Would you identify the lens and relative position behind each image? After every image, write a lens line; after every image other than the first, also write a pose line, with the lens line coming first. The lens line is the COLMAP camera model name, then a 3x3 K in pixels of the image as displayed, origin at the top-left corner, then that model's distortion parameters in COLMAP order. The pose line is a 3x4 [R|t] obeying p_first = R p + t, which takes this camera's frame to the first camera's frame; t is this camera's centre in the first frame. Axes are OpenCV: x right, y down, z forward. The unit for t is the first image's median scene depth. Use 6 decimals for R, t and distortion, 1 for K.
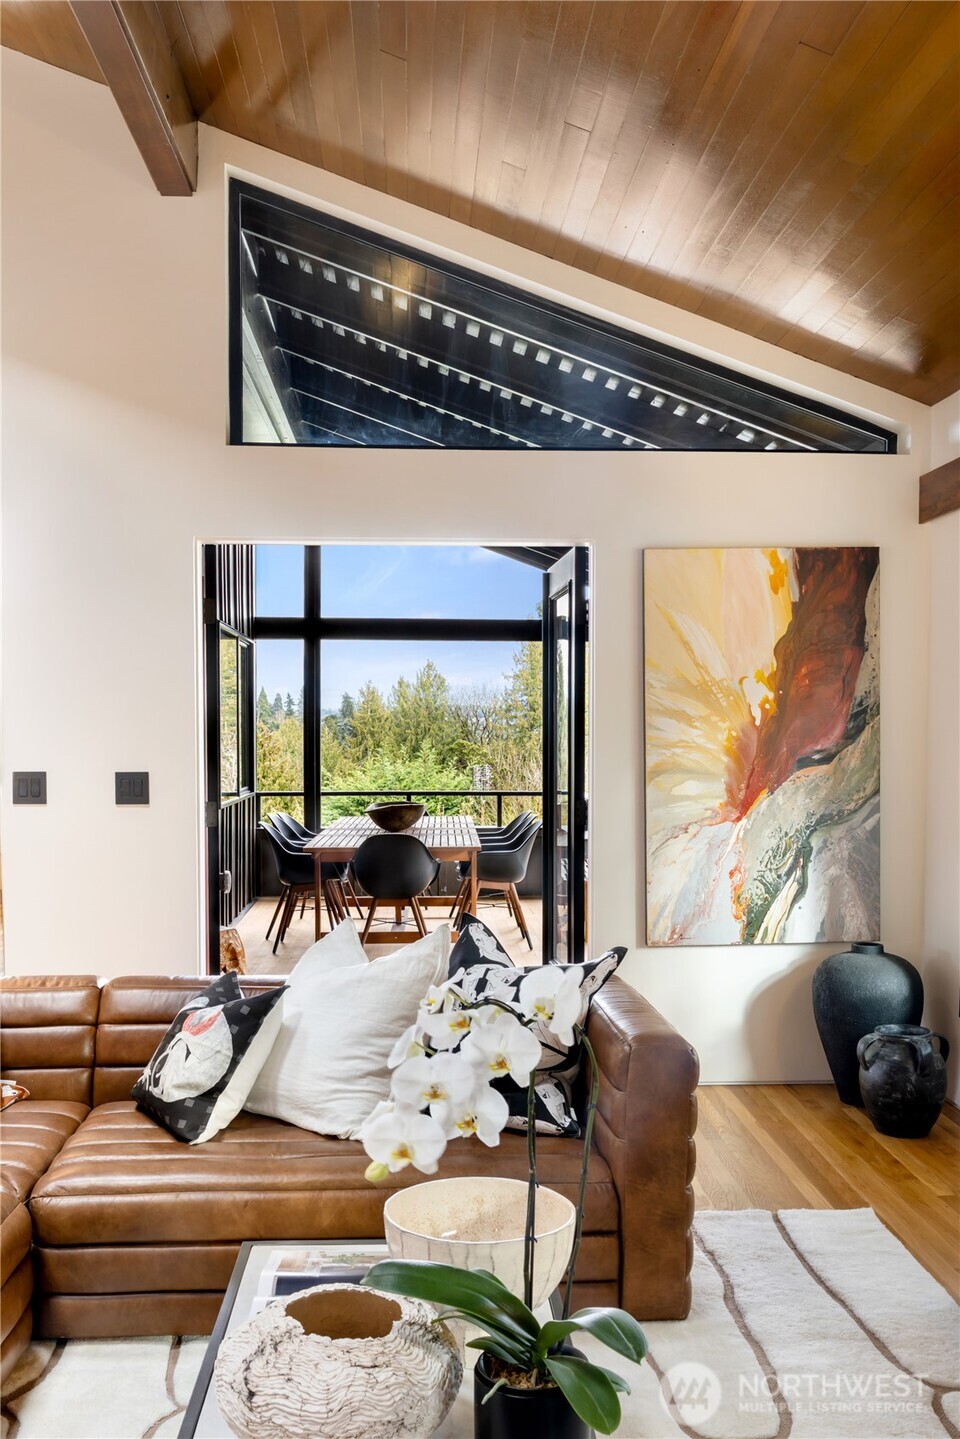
lens RADIAL K [[1343.9, 0, 479.7], [0, 1343.9, 723.1], [0, 0, 1]] dist [-0.000827, 0.000000]
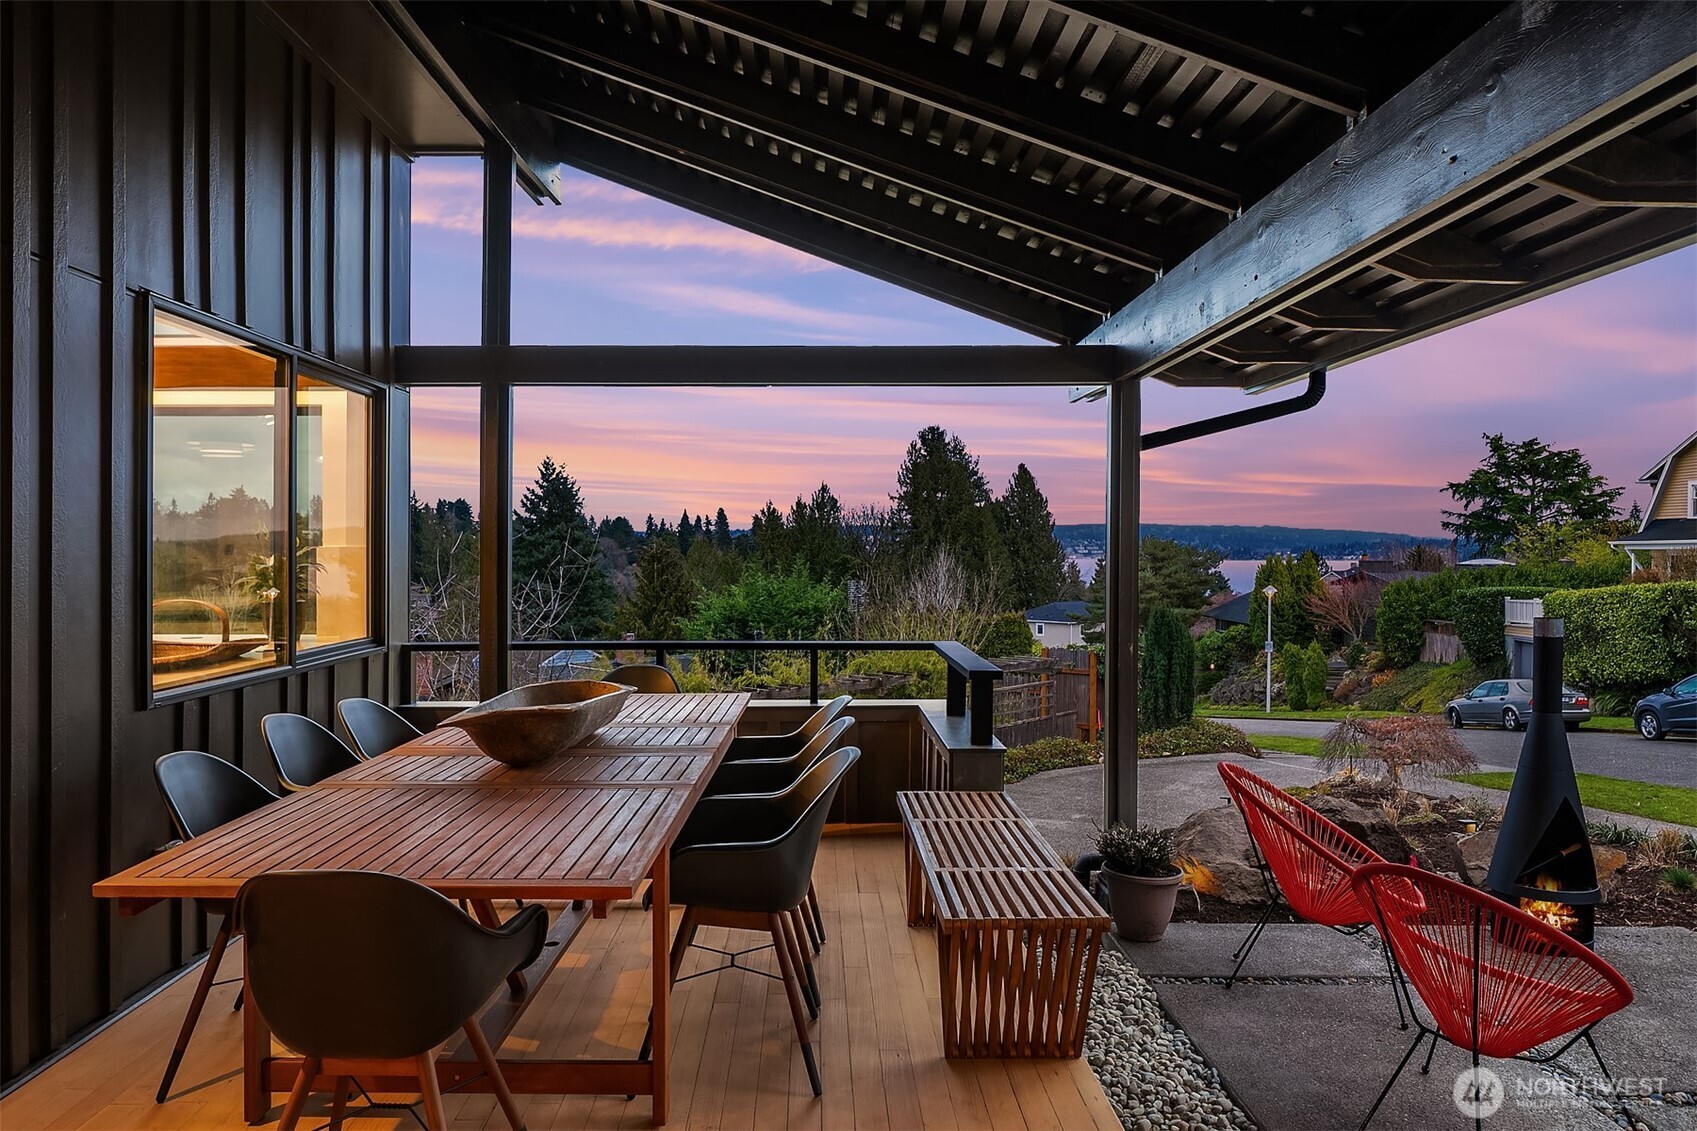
lens RADIAL K [[1161.5, 0, 848.8], [0, 1161.5, 564.4], [0, 0, 1]] dist [0.002925, -0.000573]
pose [[0.999798, -0.000654, -0.020104, 0.038901], [0.001074, 0.999781, 0.020902, 0.006423], [0.020086, -0.020919, 0.999579, 0.486413]]
